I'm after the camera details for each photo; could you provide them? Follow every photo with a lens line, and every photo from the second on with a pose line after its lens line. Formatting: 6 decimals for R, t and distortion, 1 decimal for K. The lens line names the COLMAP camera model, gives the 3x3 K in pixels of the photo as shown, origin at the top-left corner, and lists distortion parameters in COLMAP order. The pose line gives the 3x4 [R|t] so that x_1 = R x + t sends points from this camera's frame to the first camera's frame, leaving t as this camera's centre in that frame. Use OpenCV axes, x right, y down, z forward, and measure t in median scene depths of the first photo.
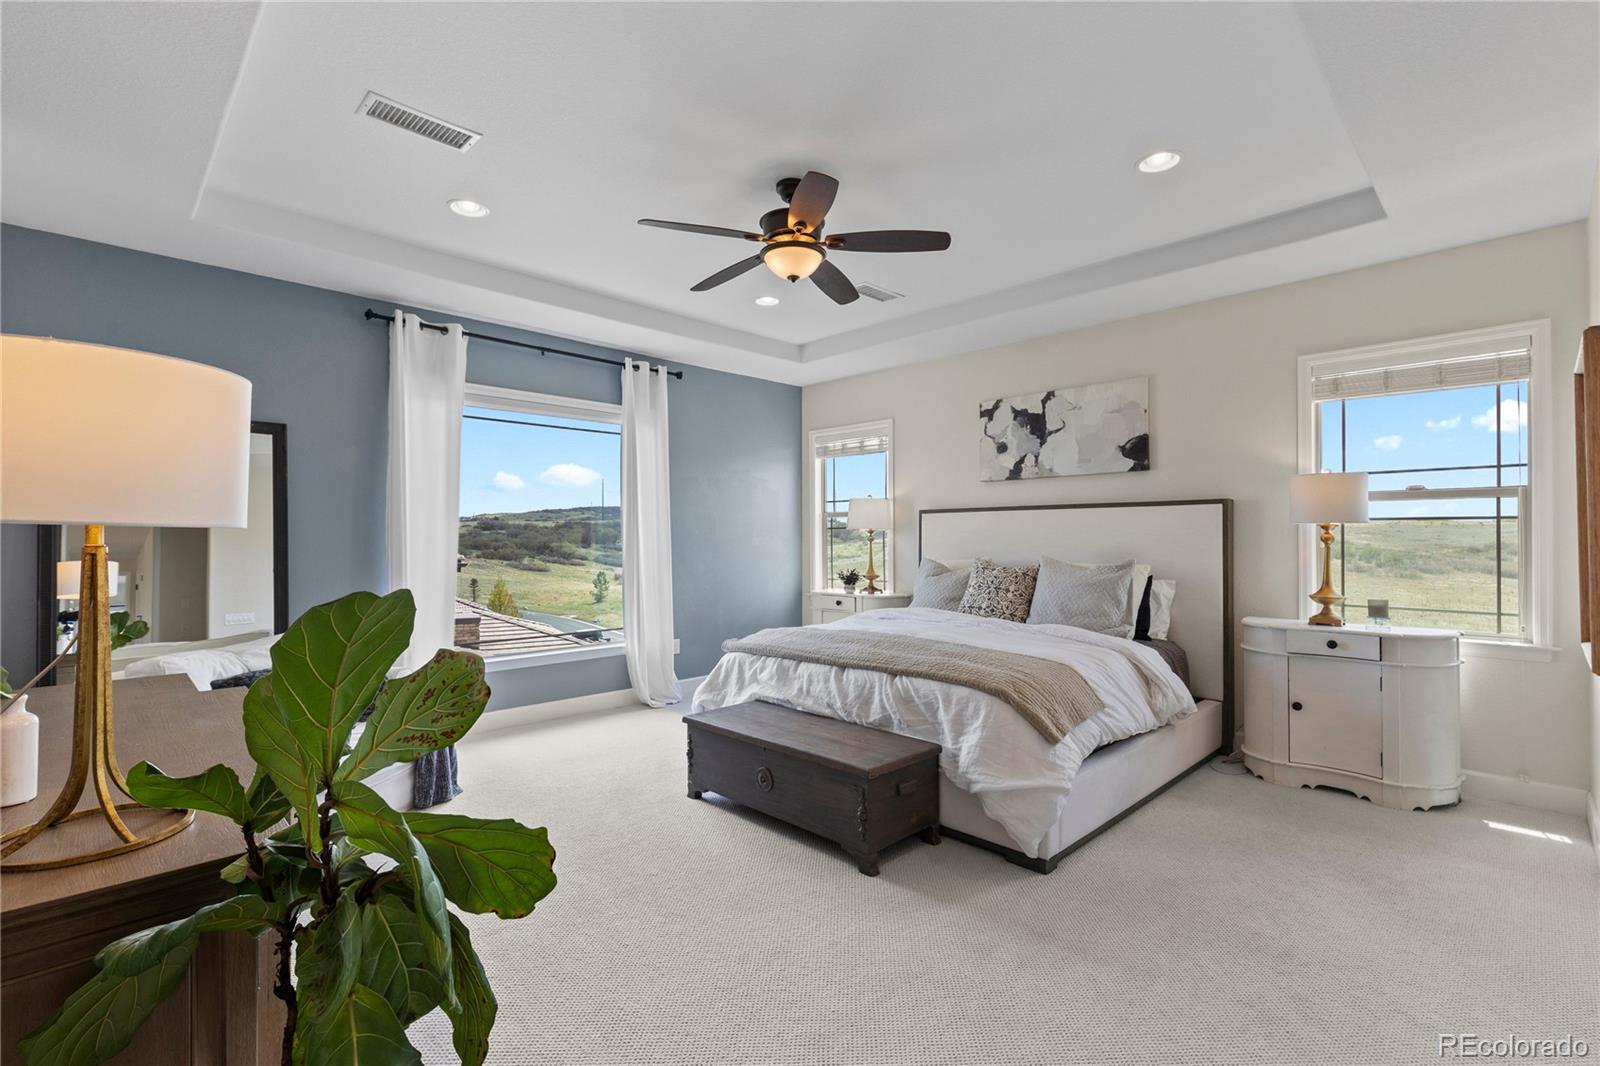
lens RADIAL K [[727.2, 0, 800.1], [0, 727.2, 549.1], [0, 0, 1]] dist [0.004504, -0.000721]
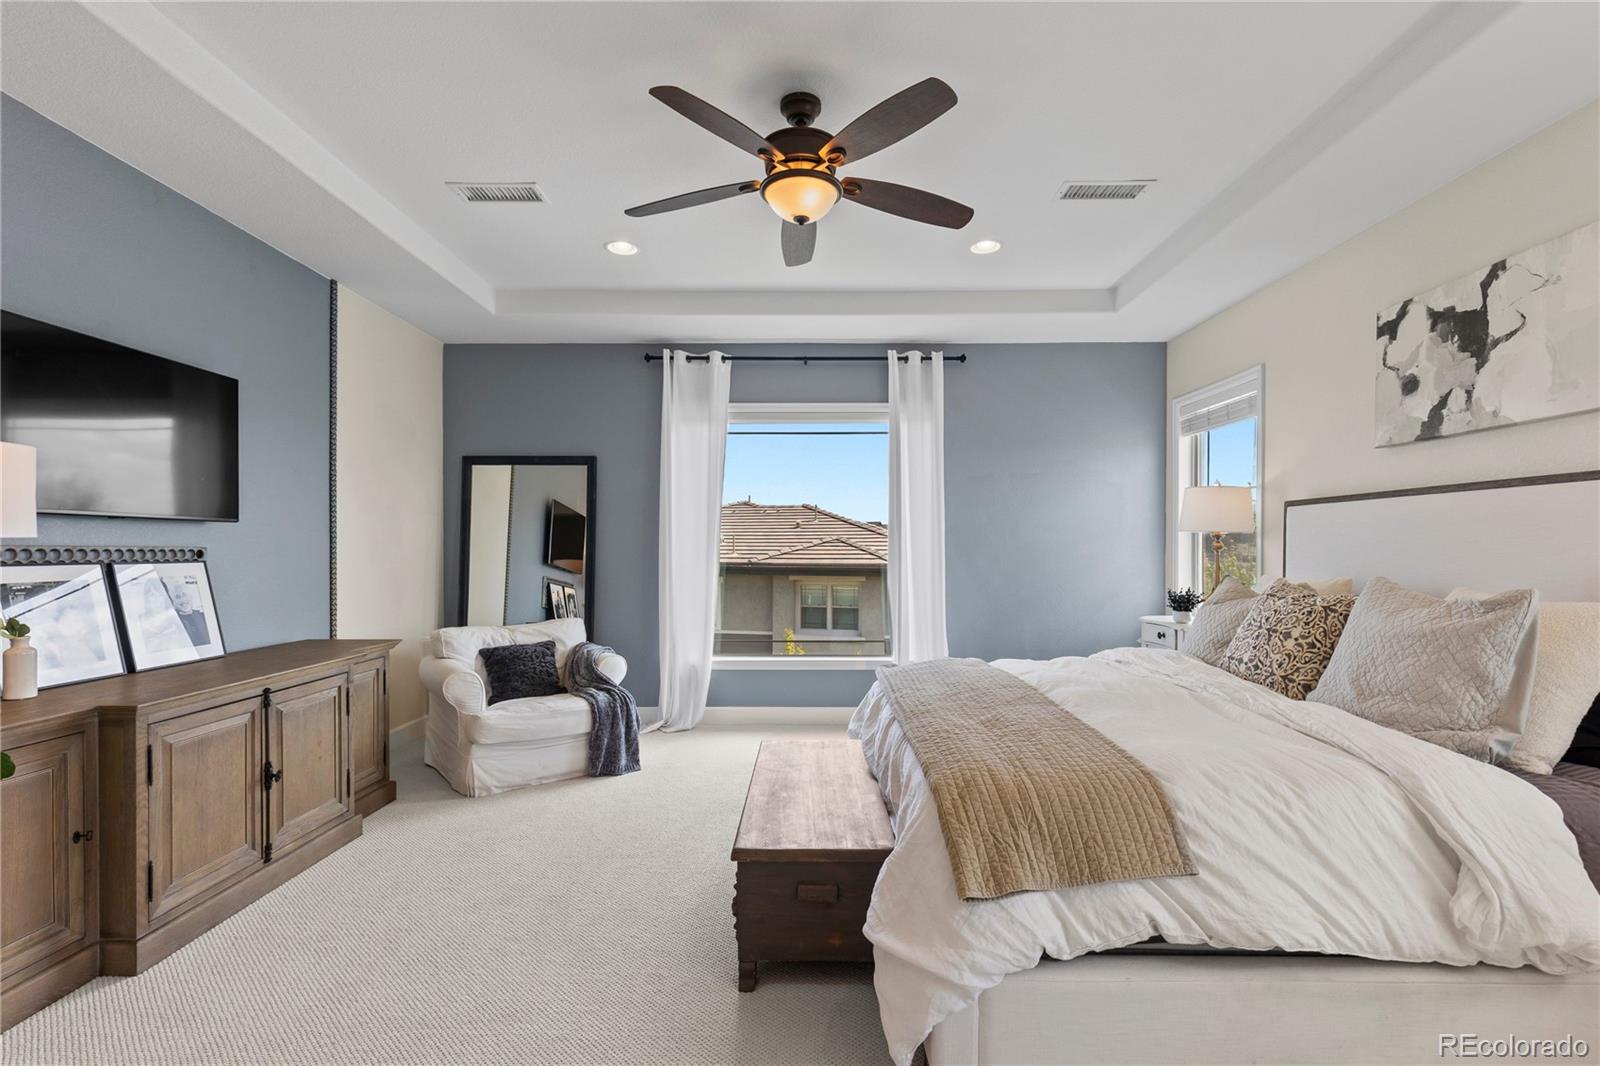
lens RADIAL K [[730.4, 0, 801.2], [0, 730.4, 567.6], [0, 0, 1]] dist [0.001320, -0.000404]
pose [[0.705335, 0.020699, -0.708572, 0.359117], [-0.010466, 0.999769, 0.018788, -0.003012], [0.708797, -0.005836, 0.705388, 0.271617]]
